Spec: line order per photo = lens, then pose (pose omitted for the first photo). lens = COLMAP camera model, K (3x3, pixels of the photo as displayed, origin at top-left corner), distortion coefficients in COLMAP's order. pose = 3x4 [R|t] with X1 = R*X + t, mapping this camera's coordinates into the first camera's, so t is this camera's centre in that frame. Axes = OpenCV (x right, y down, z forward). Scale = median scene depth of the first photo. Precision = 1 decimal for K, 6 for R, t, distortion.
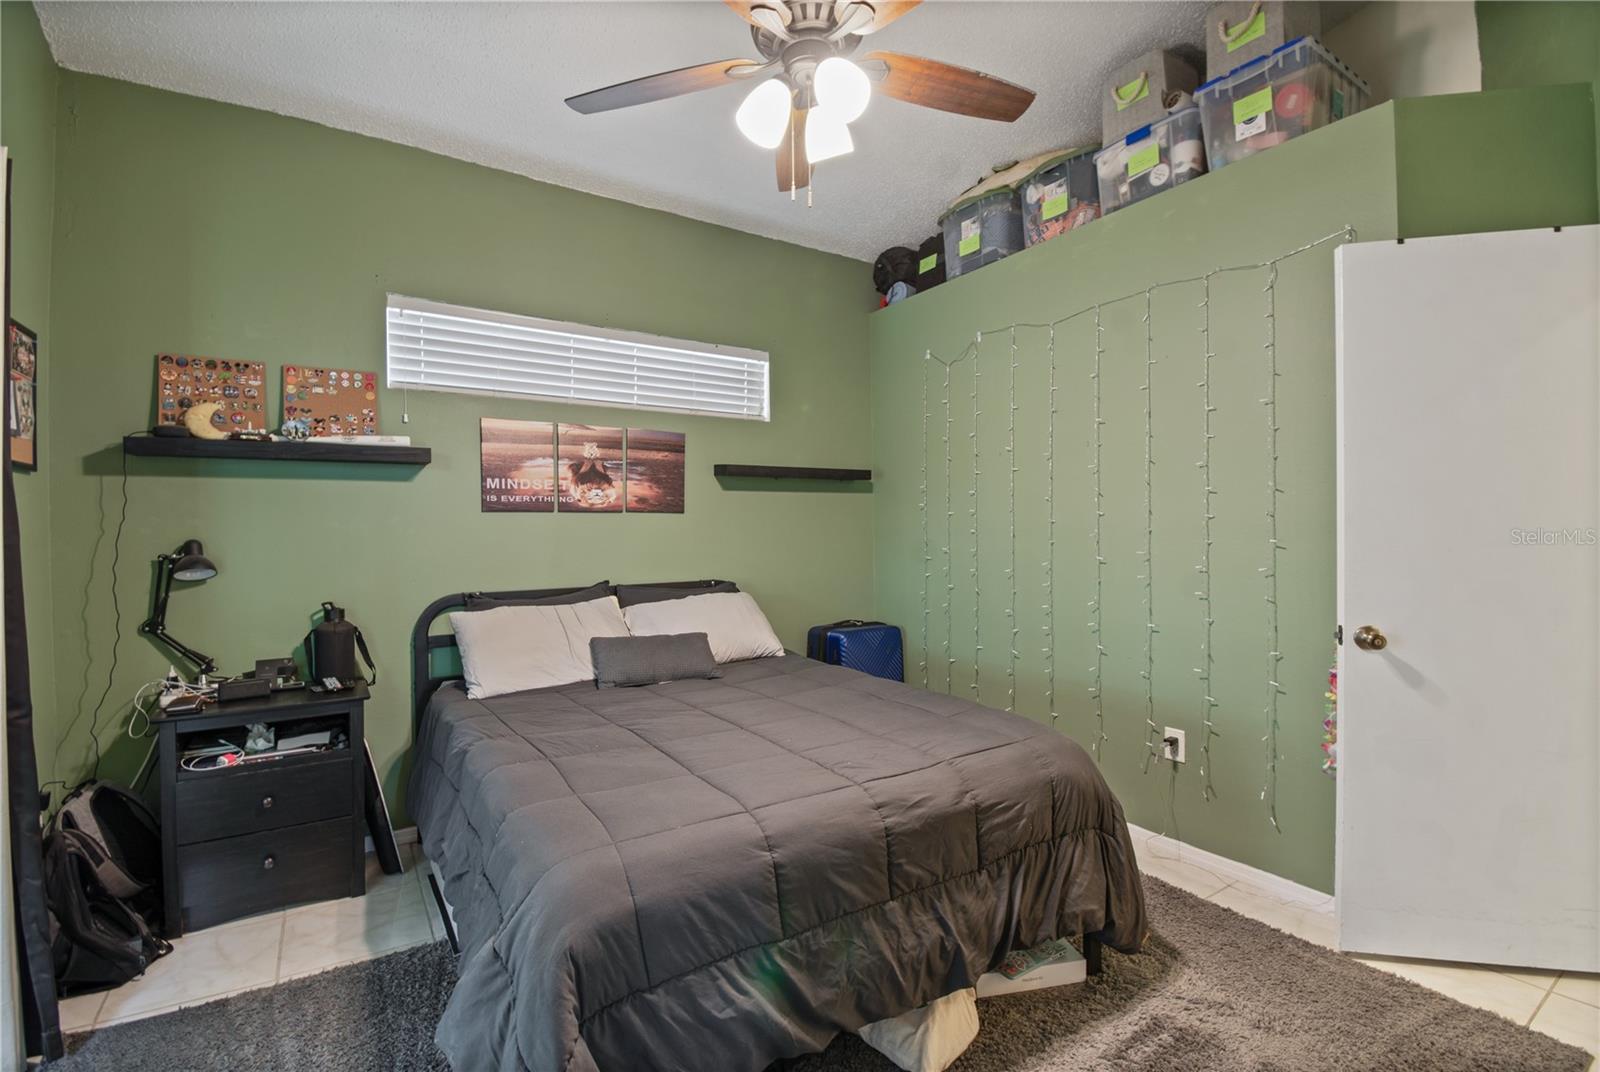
lens RADIAL K [[717.9, 0, 781.5], [0, 717.9, 529.9], [0, 0, 1]] dist [0.020230, -0.033426]
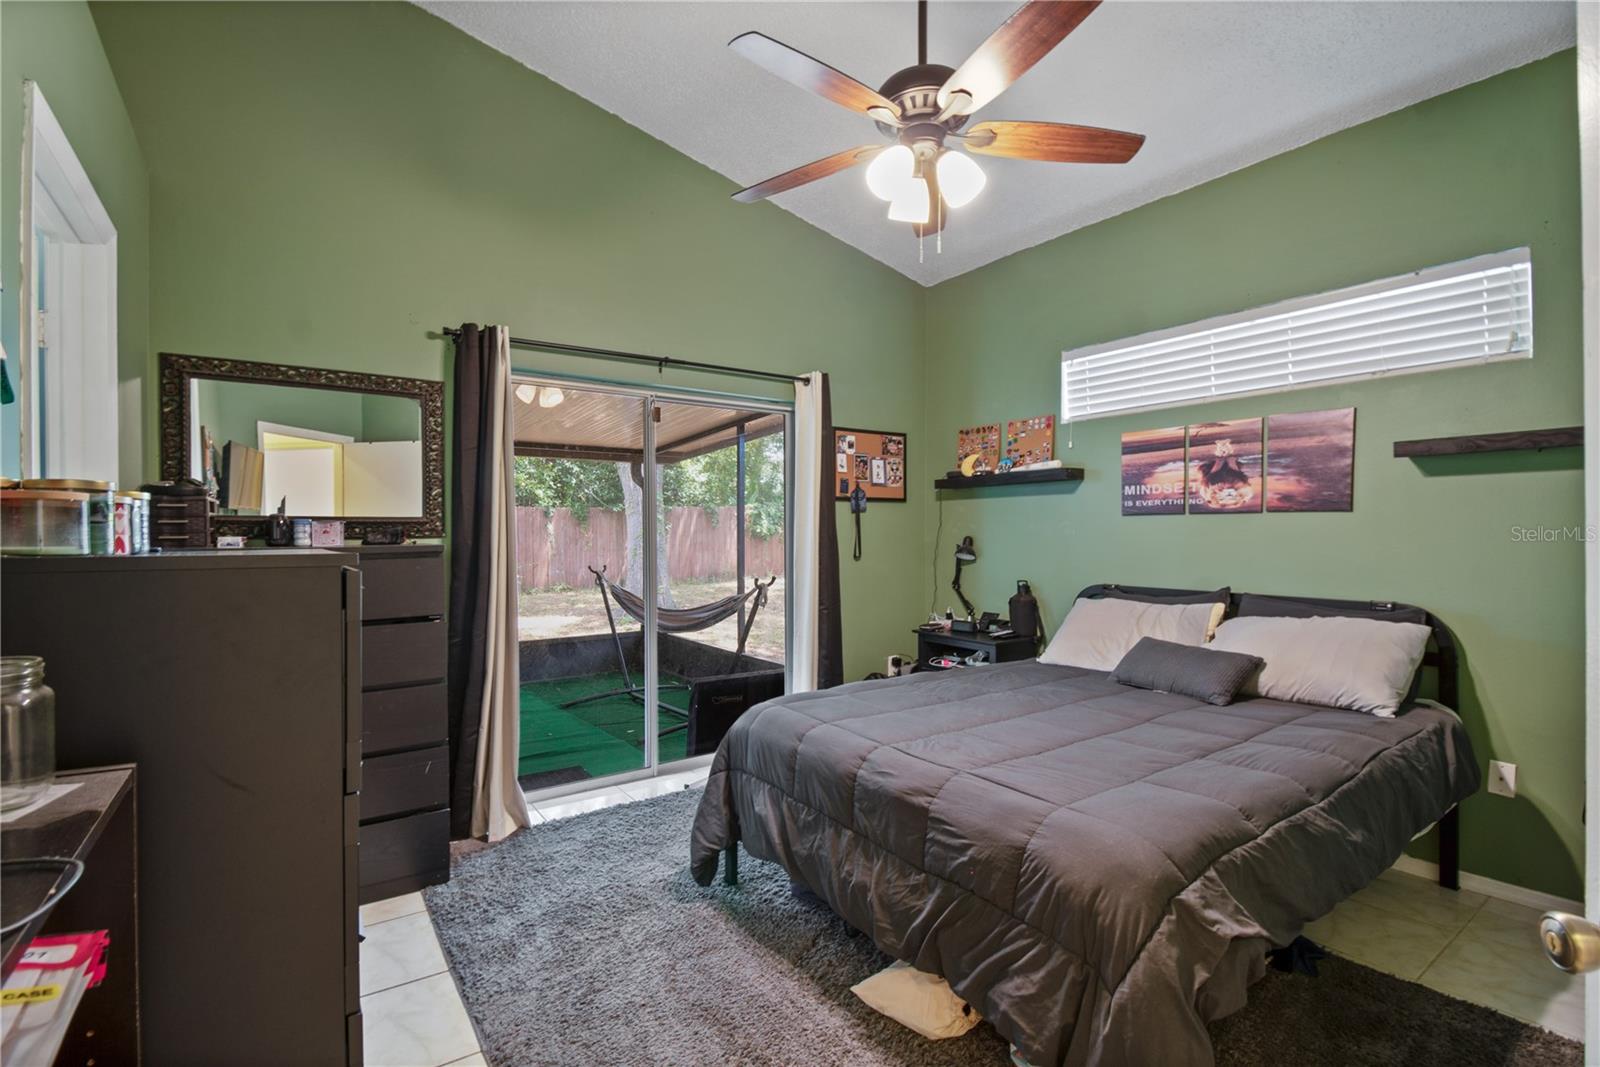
lens RADIAL K [[715.1, 0, 798.6], [0, 715.1, 531.3], [0, 0, 1]] dist [0.017287, -0.026469]
pose [[0.035648, 0.005713, -0.999348, 0.746629], [-0.002837, 0.999980, 0.005616, -0.005600], [0.999360, 0.002635, 0.035664, 0.466617]]
